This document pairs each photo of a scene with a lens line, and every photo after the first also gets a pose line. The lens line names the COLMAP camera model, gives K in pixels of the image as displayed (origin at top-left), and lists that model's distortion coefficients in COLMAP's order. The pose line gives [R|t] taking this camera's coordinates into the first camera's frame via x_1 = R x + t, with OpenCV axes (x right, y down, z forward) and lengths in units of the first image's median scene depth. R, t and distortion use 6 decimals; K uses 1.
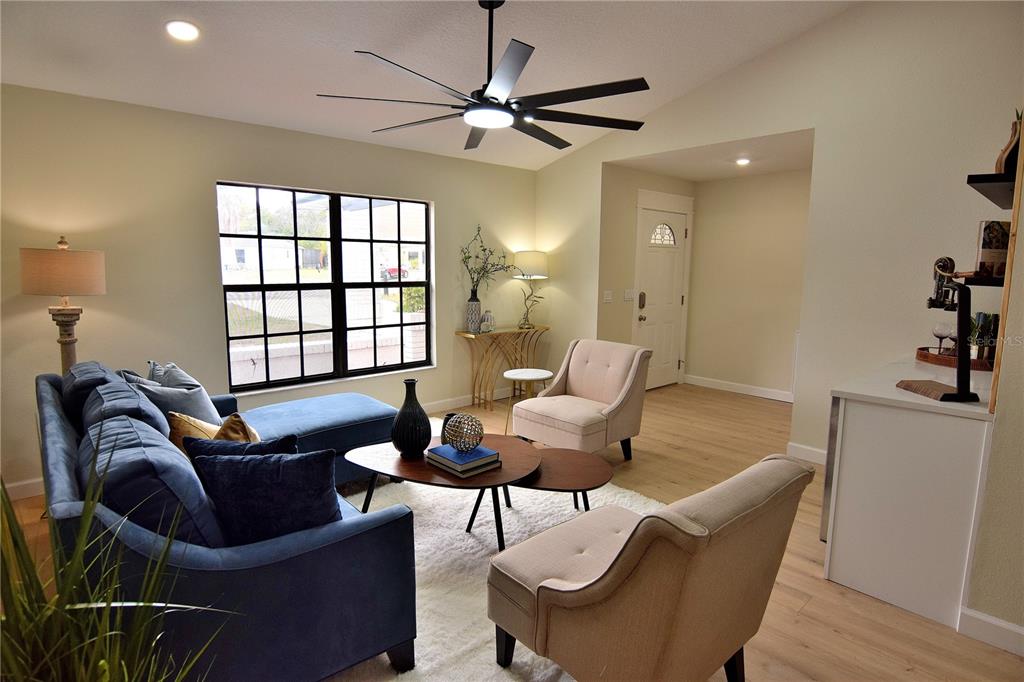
lens RADIAL K [[563.8, 0, 513.7], [0, 563.8, 338.8], [0, 0, 1]] dist [-0.013832, -0.007213]
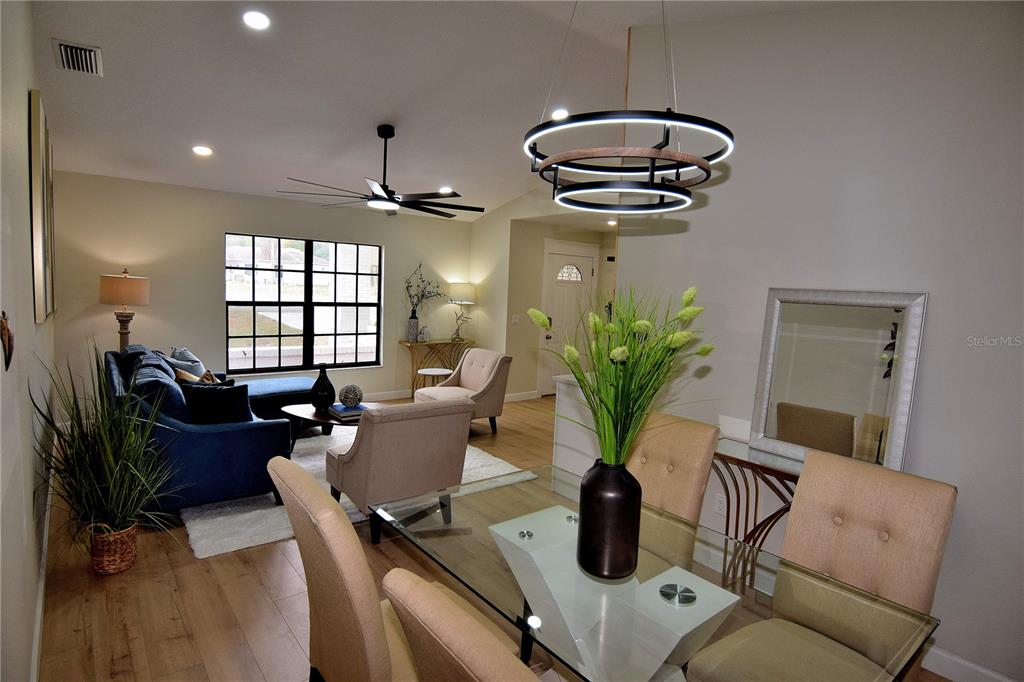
lens RADIAL K [[563.8, 0, 512.1], [0, 563.8, 338.1], [0, 0, 1]] dist [-0.013832, -0.007213]
pose [[0.997376, 0.038360, -0.061400, 0.291688], [-0.040868, 0.998358, -0.040132, 0.027368], [0.059760, 0.042536, 0.997306, -0.380165]]
